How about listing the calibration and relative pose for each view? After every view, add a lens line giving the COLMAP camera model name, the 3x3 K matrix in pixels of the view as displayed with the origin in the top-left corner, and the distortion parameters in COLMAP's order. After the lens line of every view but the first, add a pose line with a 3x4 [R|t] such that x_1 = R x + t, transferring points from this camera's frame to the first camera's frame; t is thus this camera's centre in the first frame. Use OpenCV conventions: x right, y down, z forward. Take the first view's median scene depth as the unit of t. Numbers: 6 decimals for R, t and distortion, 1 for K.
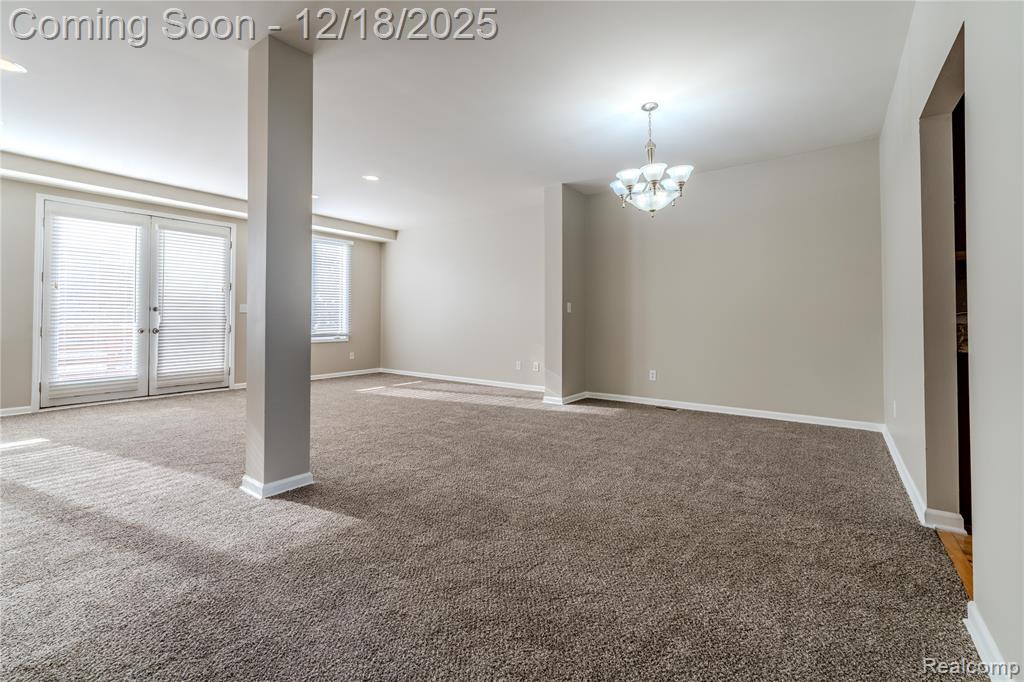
lens RADIAL K [[424.9, 0, 527.3], [0, 424.9, 317.3], [0, 0, 1]] dist [0.000150, -0.000081]
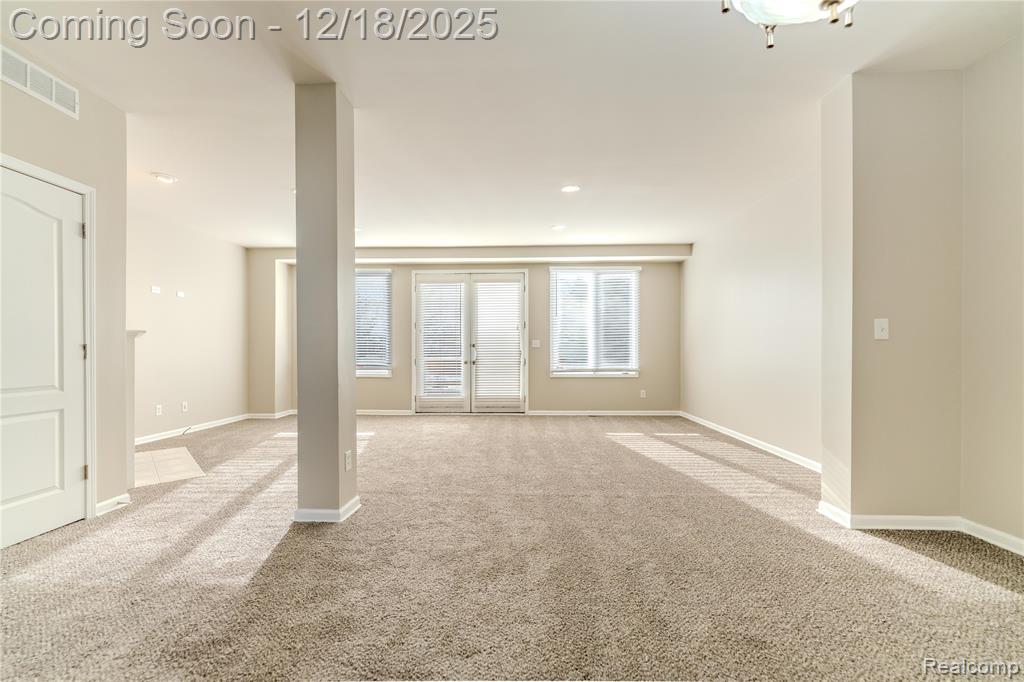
lens RADIAL K [[425.2, 0, 512.3], [0, 425.2, 356.0], [0, 0, 1]] dist [0.000880, 0.000059]
pose [[0.555331, 0.004716, -0.831616, 0.526139], [0.006483, 0.999929, 0.009999, 0.000160], [0.831604, -0.010944, 0.555261, 0.780714]]
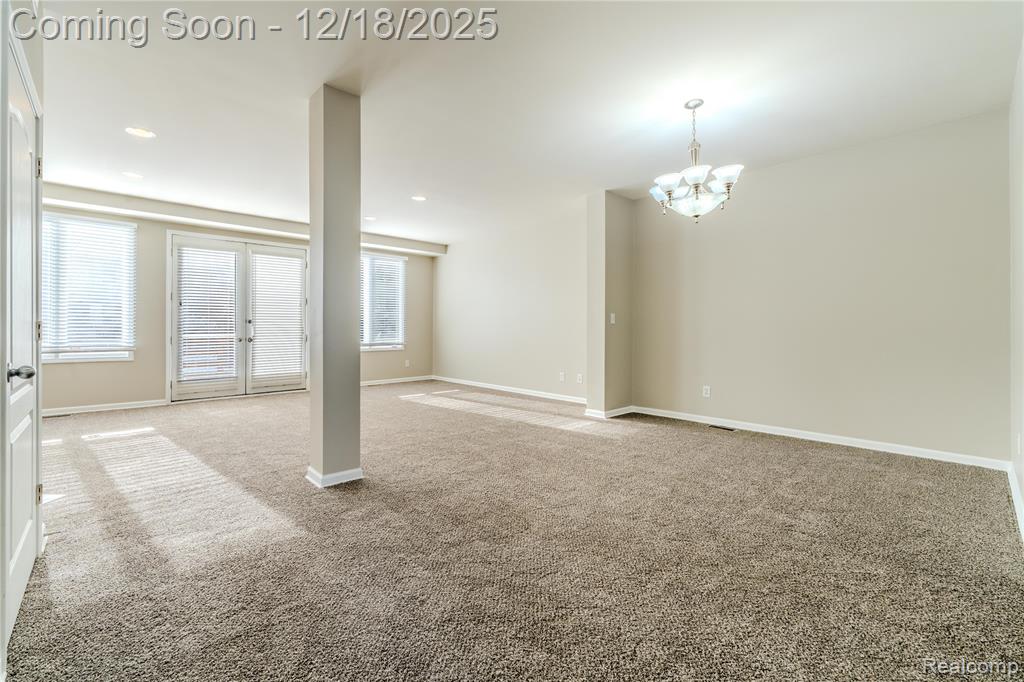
lens RADIAL K [[427.3, 0, 484.7], [0, 427.3, 330.7], [0, 0, 1]] dist [0.000129, -0.000113]
pose [[0.973959, 0.001438, -0.226719, 0.069669], [0.001262, 0.999930, 0.011765, -0.013363], [0.226721, -0.011744, 0.973889, -0.027365]]
